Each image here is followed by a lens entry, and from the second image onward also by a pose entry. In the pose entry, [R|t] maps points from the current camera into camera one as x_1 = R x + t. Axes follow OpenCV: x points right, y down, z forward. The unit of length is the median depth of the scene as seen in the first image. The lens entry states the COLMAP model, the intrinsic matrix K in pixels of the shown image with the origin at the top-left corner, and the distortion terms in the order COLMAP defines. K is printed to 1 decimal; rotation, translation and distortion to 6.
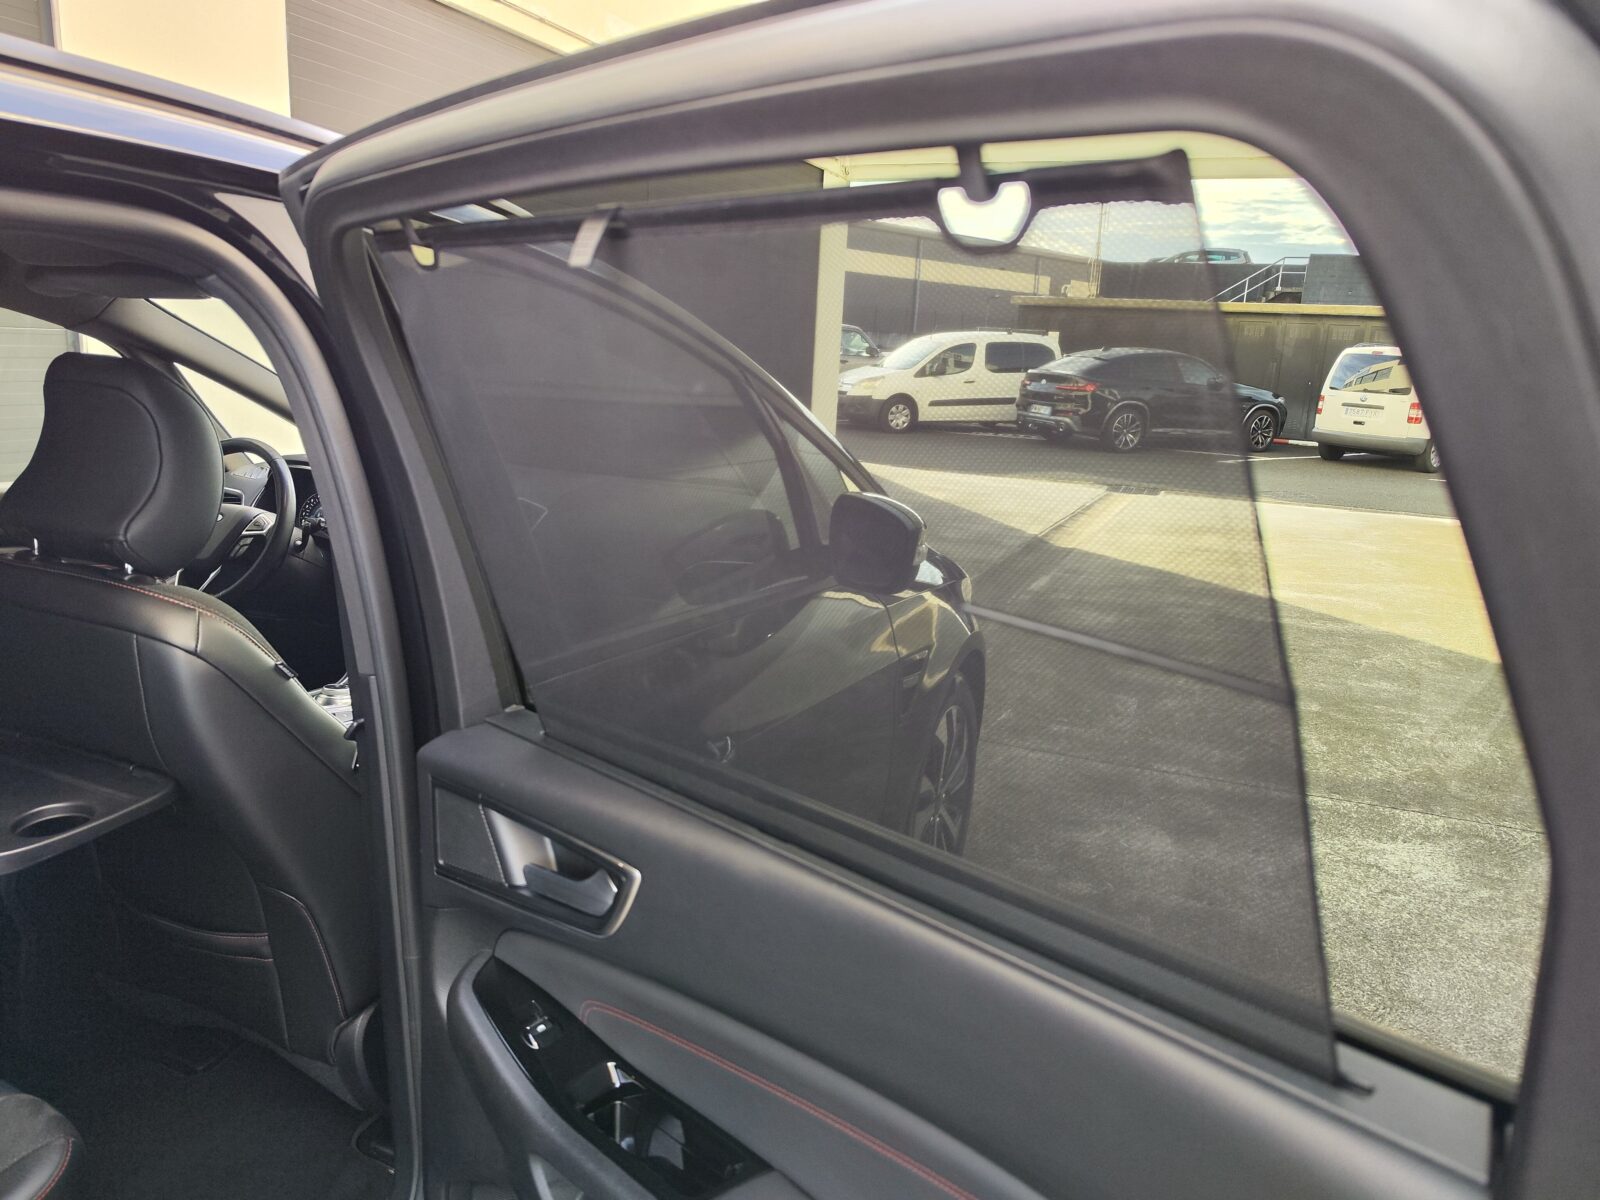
lens RADIAL K [[1074.3, 0, 800.0], [0, 1074.3, 600.0], [0, 0, 1]] dist [0.021851, 0.000421]
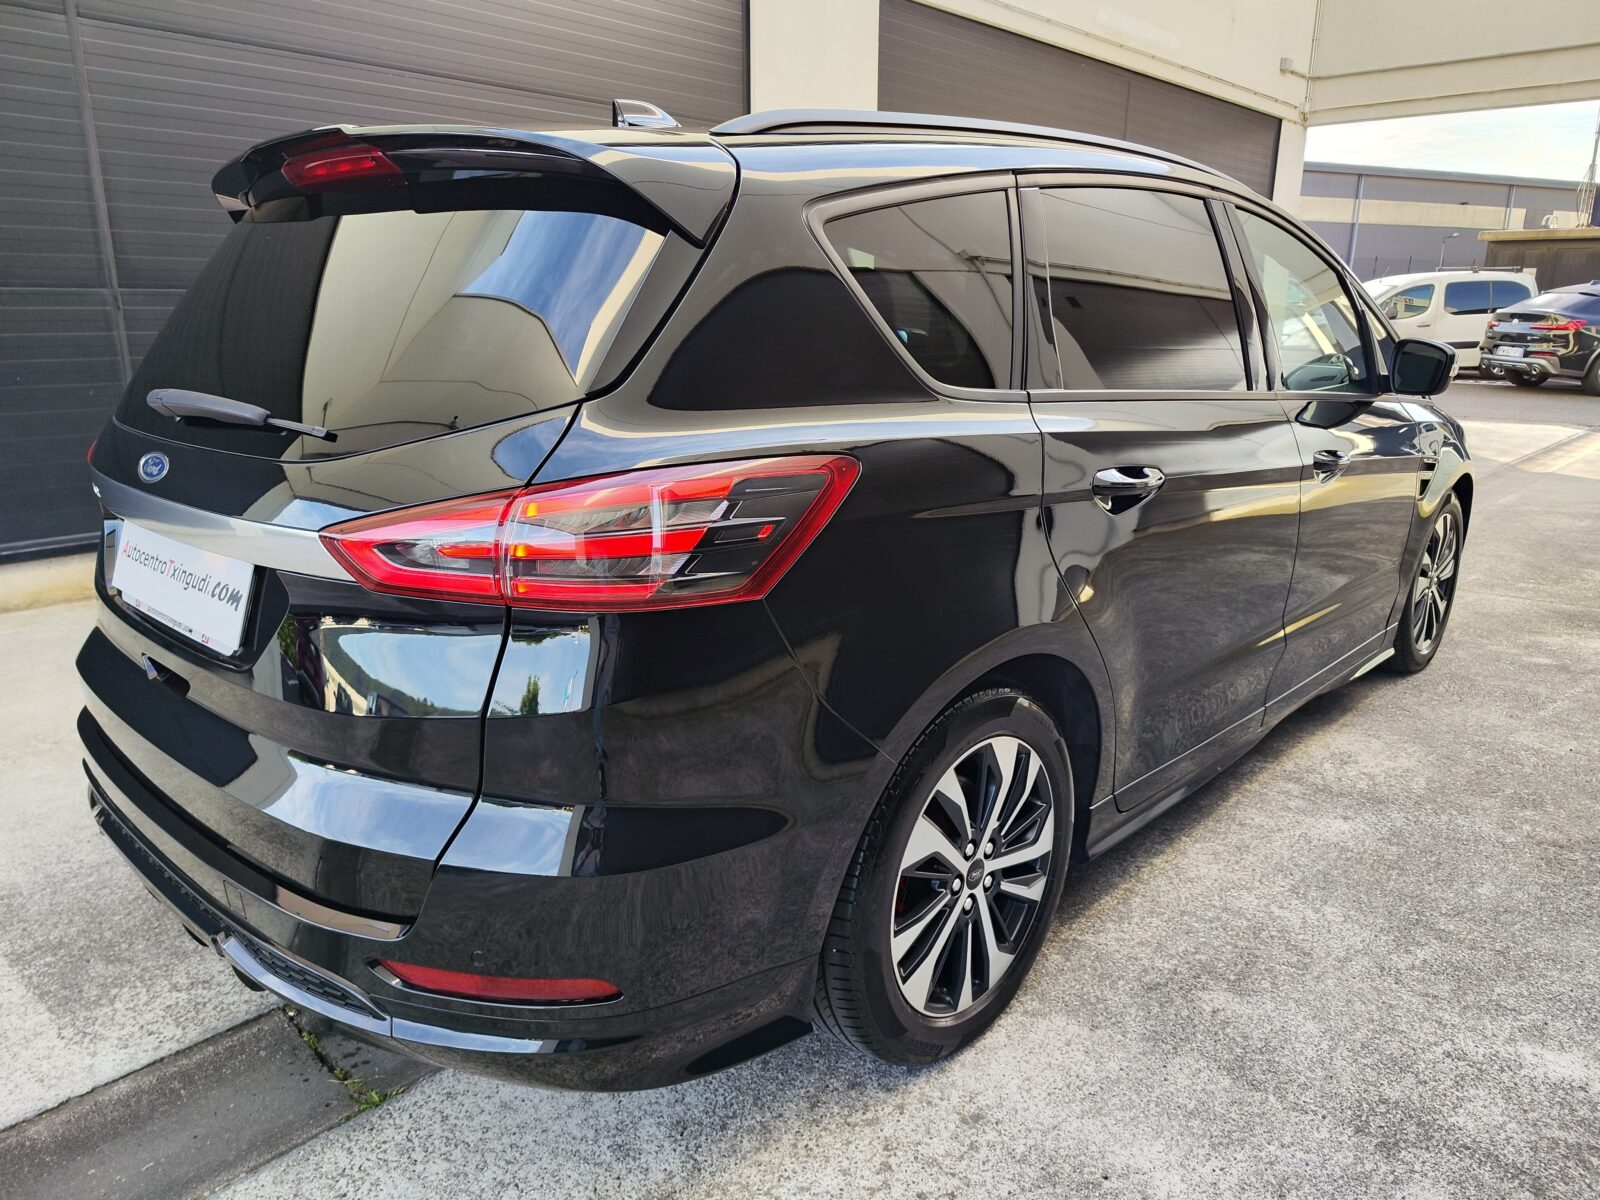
lens RADIAL K [[1092.1, 0, 815.3], [0, 1092.1, 594.6], [0, 0, 1]] dist [0.057088, -0.055168]
pose [[0.945928, 0.046004, -0.321096, -0.028977], [-0.039526, 0.998863, 0.026669, 0.032511], [0.321958, -0.012536, 0.946671, -0.110026]]
